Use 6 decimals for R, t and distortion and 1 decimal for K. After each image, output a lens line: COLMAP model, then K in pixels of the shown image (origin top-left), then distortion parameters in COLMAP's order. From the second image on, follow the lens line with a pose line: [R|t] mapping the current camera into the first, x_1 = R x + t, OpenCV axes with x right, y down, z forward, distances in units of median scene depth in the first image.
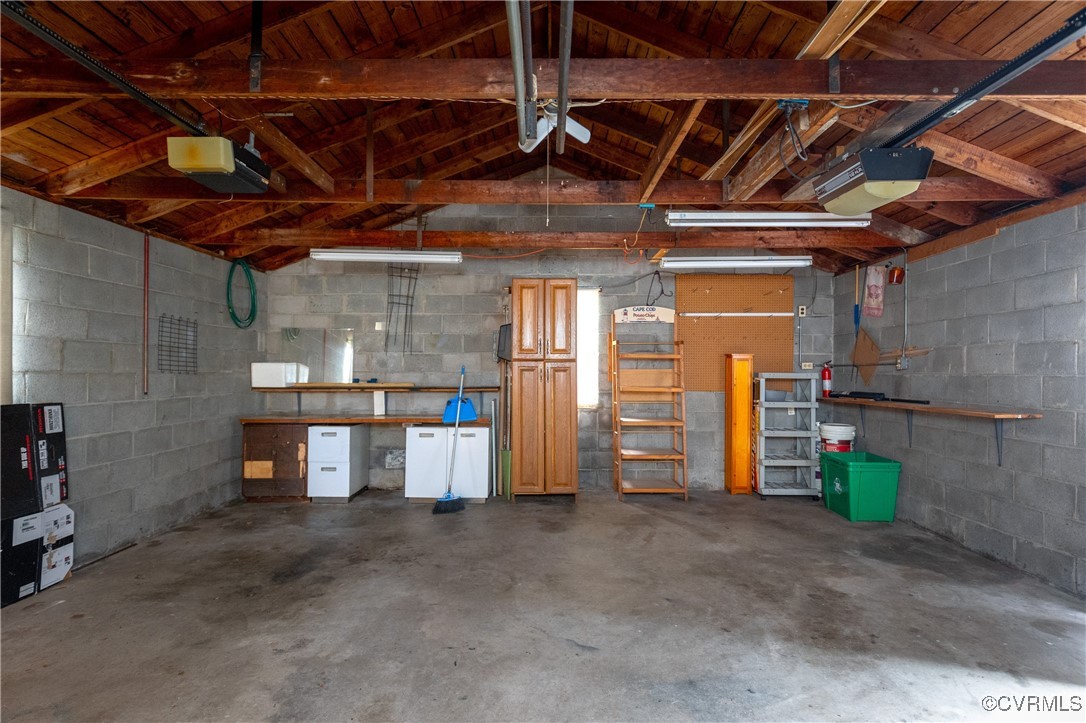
lens RADIAL K [[555.2, 0, 548.0], [0, 555.2, 366.9], [0, 0, 1]] dist [0.001221, 0.000038]
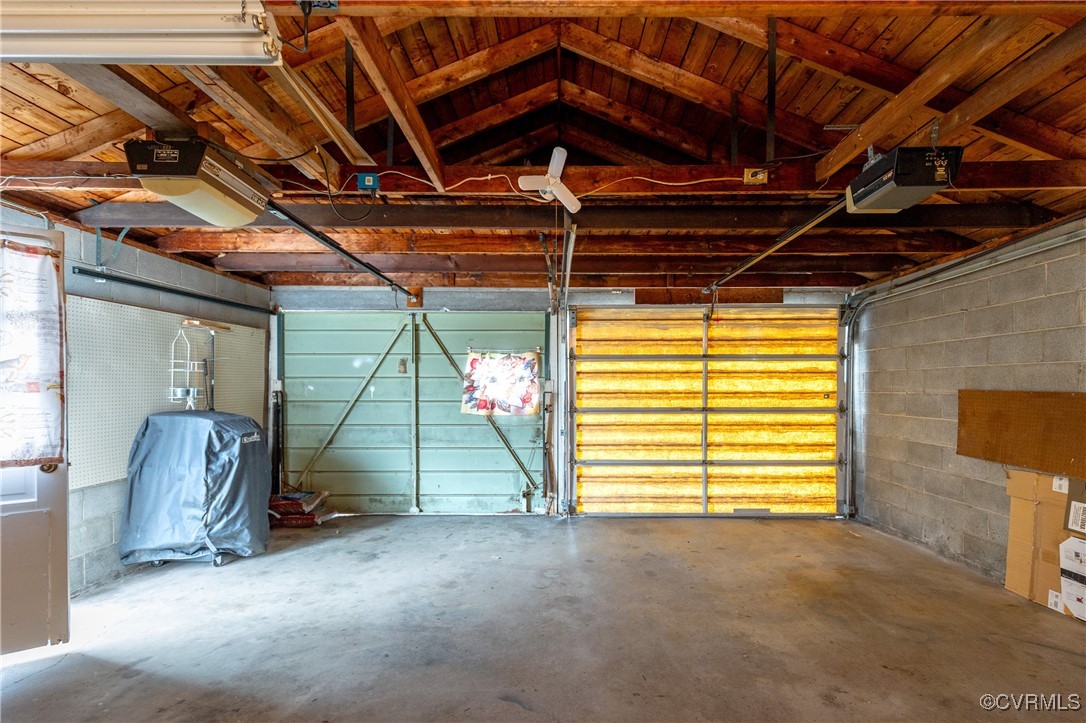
lens RADIAL K [[488.8, 0, 549.5], [0, 488.8, 372.6], [0, 0, 1]] dist [-0.000540, -0.000102]
pose [[-0.999891, -0.004369, 0.014111, -0.001595], [-0.004768, 0.999584, -0.028428, -0.002891], [-0.013981, -0.028492, -0.999496, 1.817863]]
